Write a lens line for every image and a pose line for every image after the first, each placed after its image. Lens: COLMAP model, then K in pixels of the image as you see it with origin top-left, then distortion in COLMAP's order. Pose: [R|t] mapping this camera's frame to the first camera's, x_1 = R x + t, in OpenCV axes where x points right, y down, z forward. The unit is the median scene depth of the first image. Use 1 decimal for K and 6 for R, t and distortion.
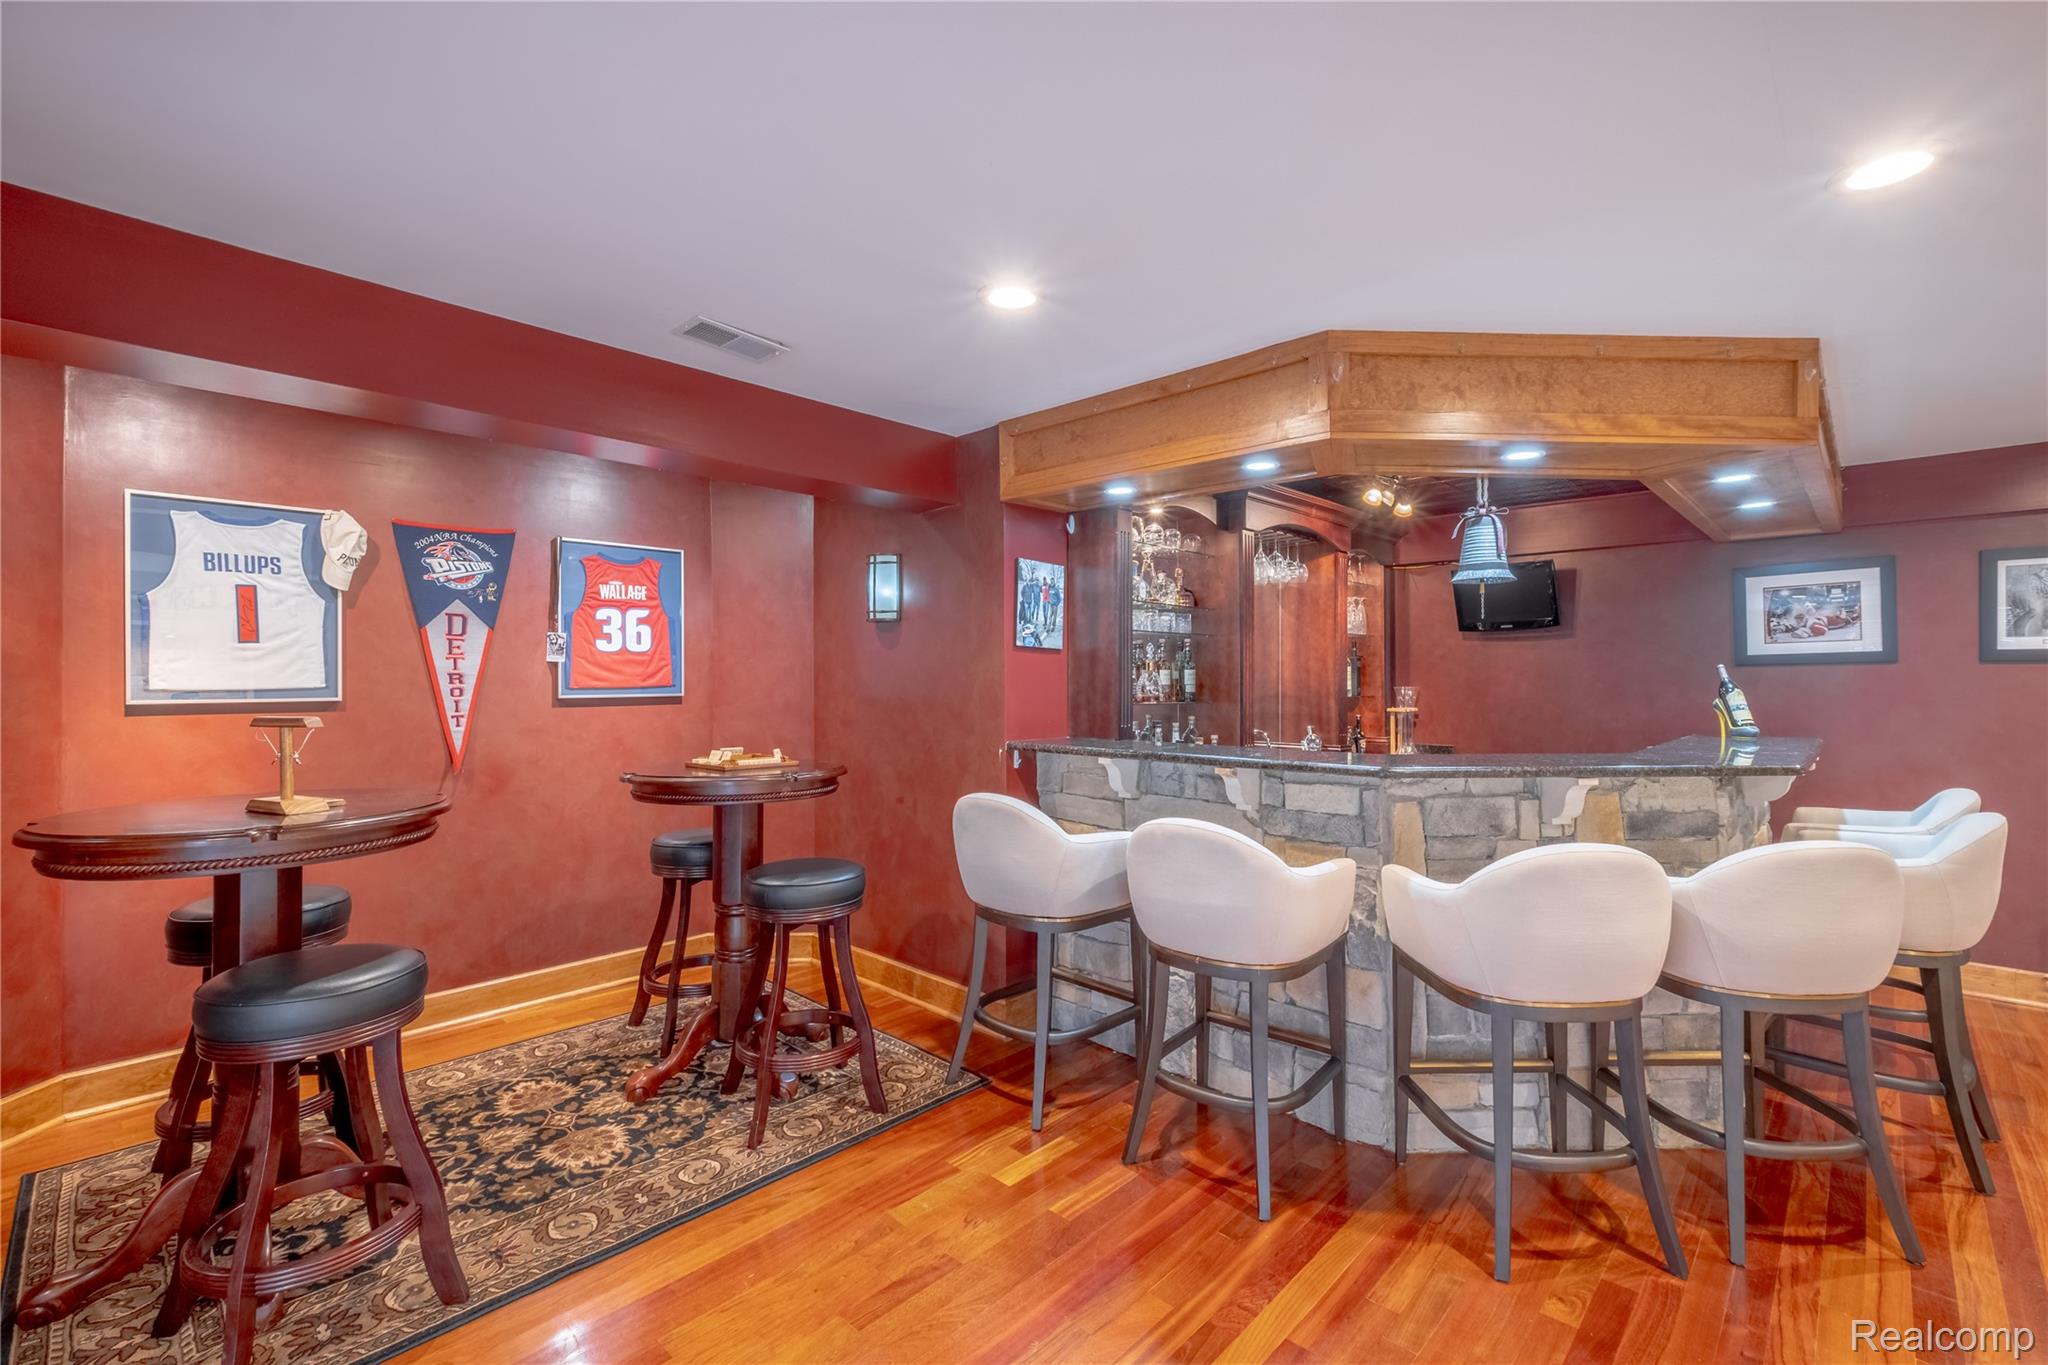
lens RADIAL K [[886.7, 0, 1060.6], [0, 886.7, 679.7], [0, 0, 1]] dist [0.016756, -0.003003]
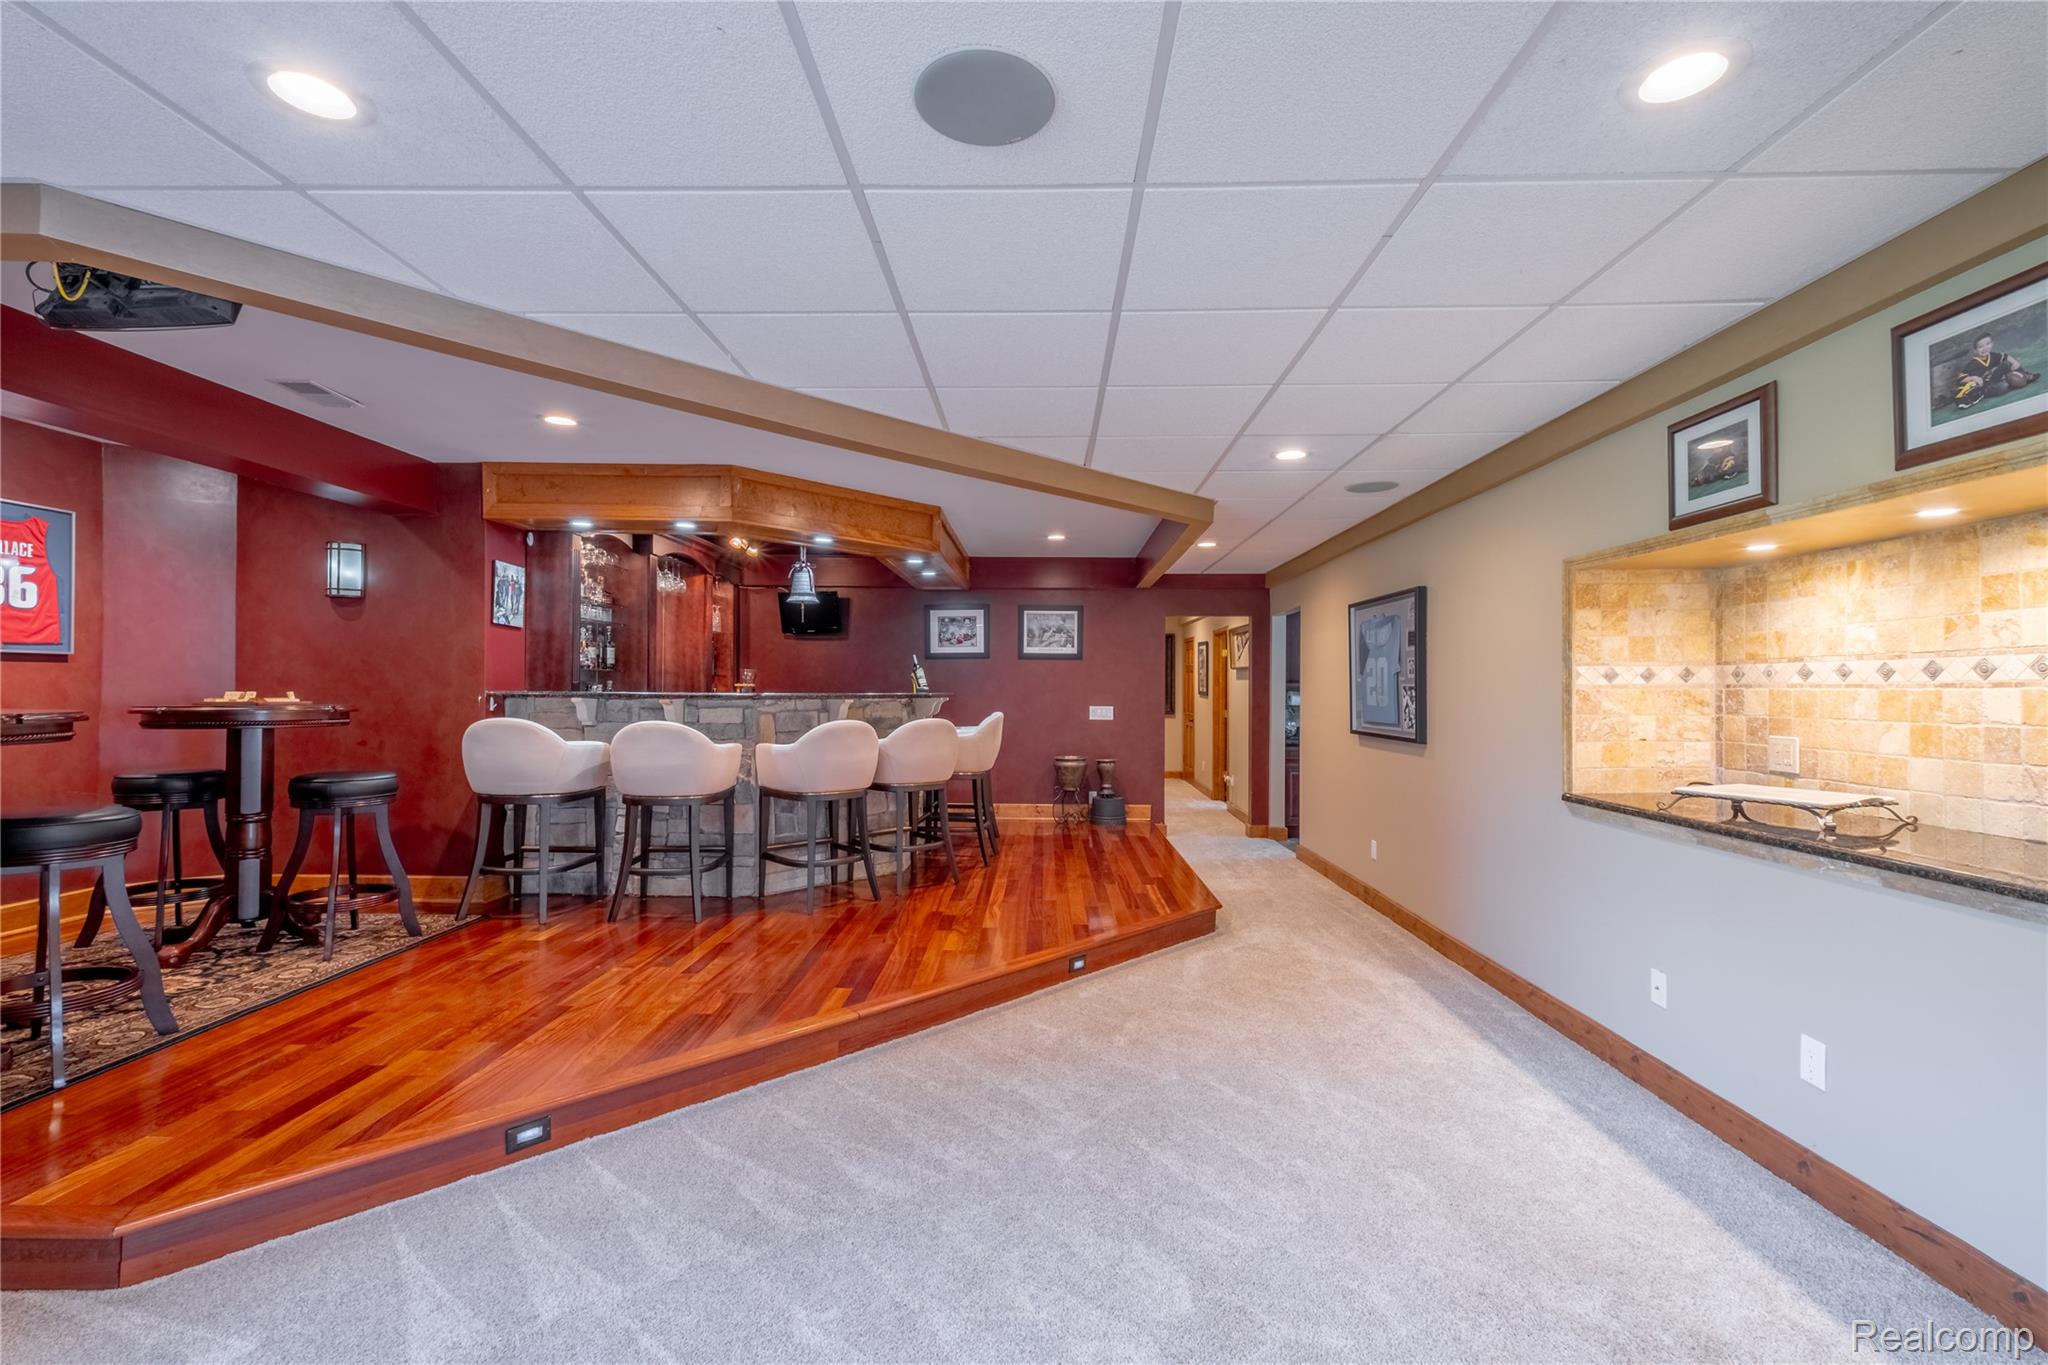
lens RADIAL K [[886.7, 0, 1014.7], [0, 886.7, 685.3], [0, 0, 1]] dist [0.016756, -0.003003]
pose [[0.764831, 0.013261, 0.644095, -0.319233], [-0.010039, 0.999912, -0.008666, 0.062927], [-0.644153, 0.000162, 0.764896, -0.593065]]
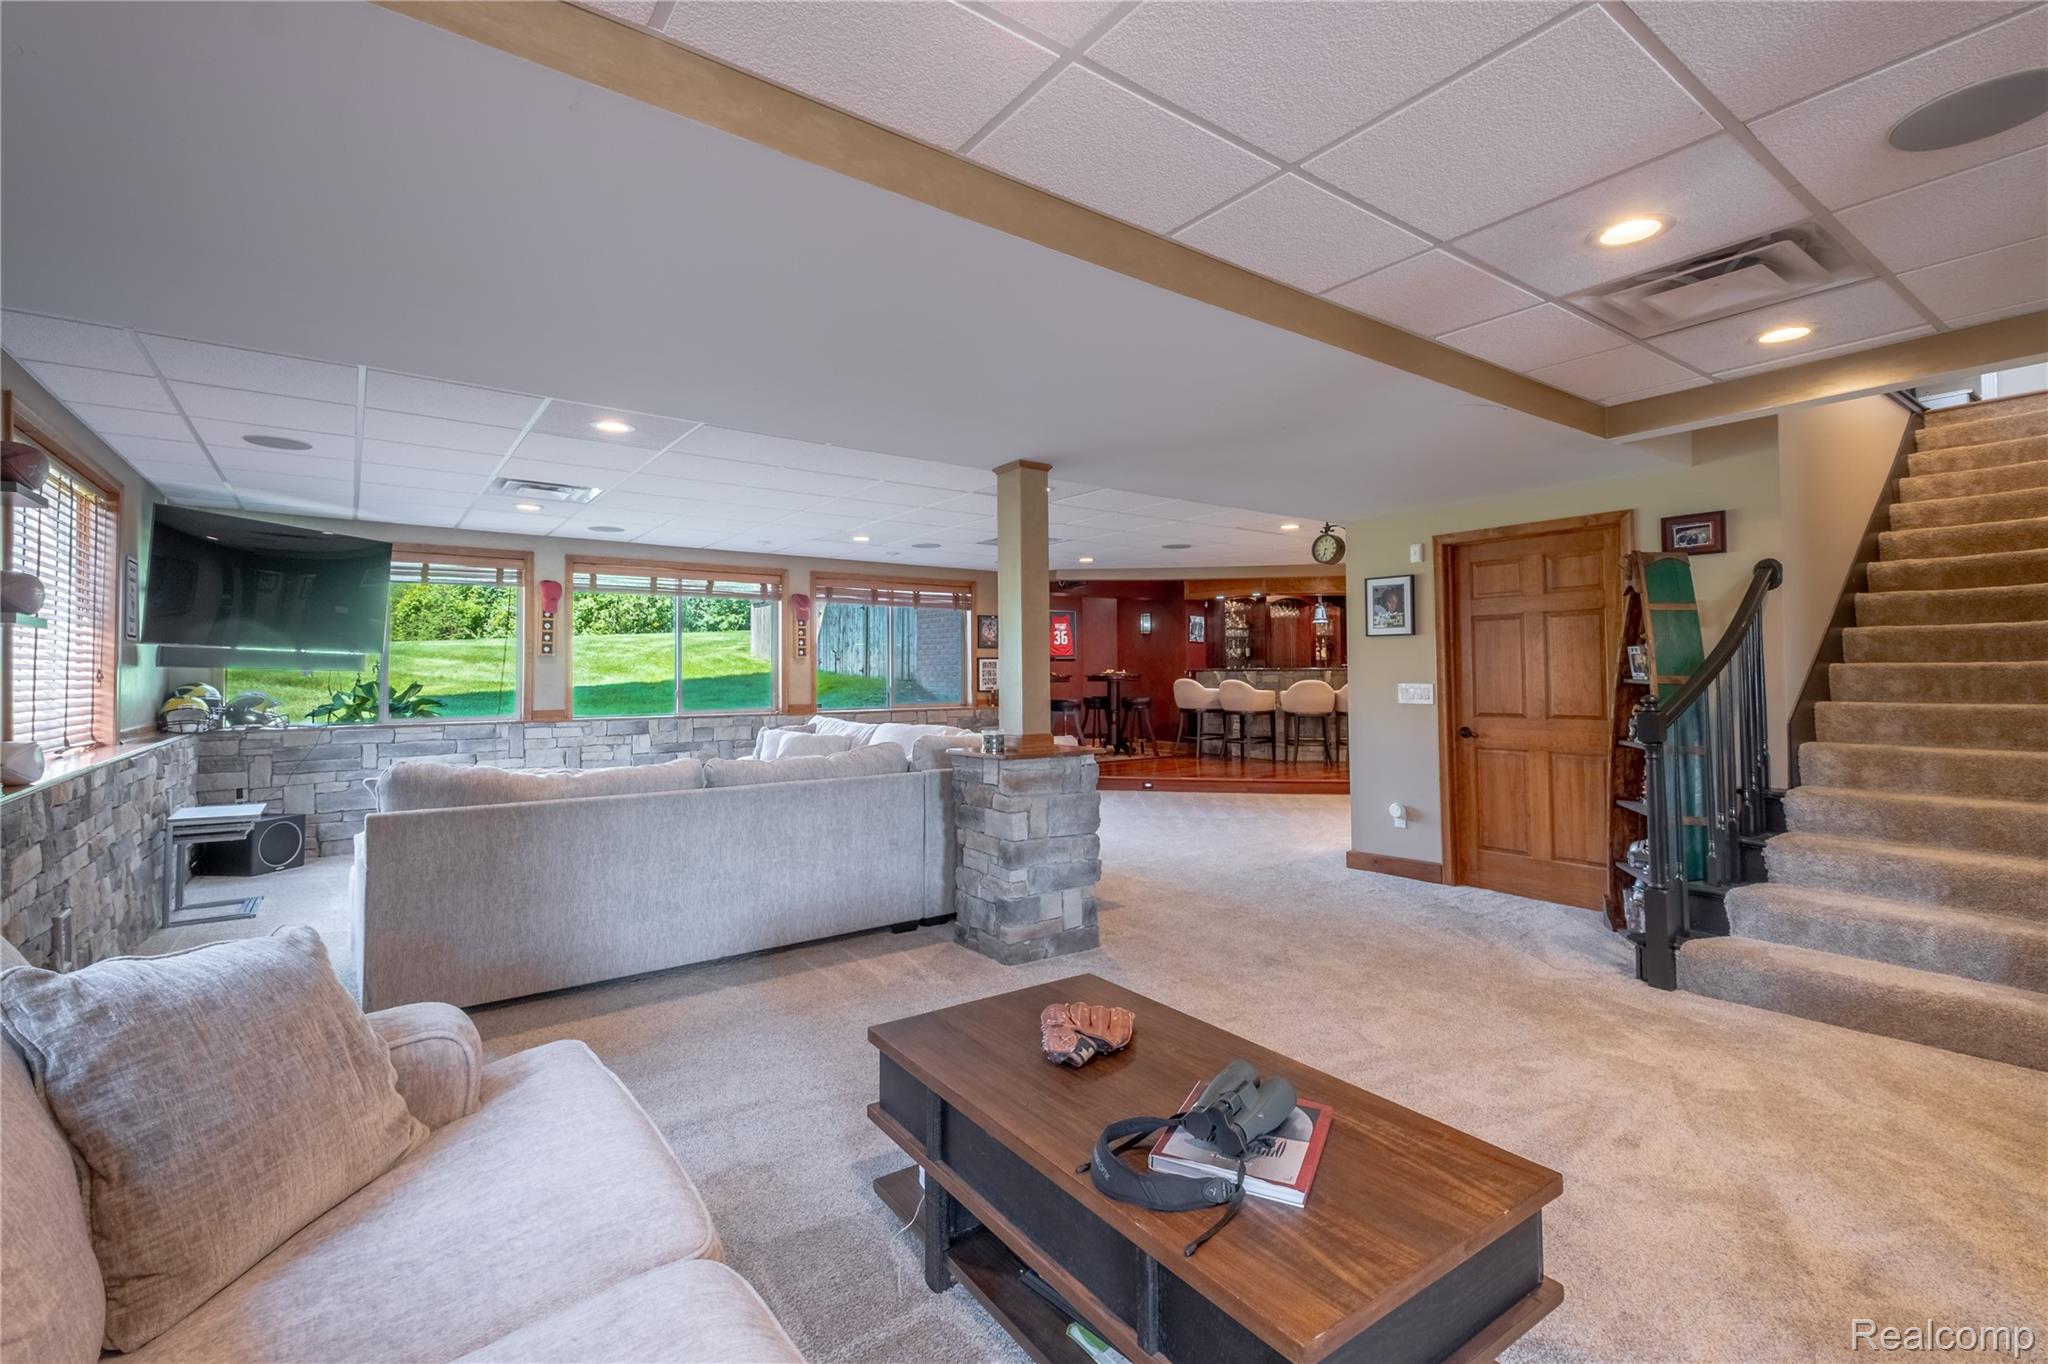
lens RADIAL K [[886.7, 0, 933.2], [0, 886.7, 647.3], [0, 0, 1]] dist [0.016756, -0.003003]
pose [[0.953859, -0.008111, -0.300145, 0.034836], [-0.000249, 0.999613, -0.027802, 0.079871], [0.300254, 0.026594, 0.953488, -2.545685]]
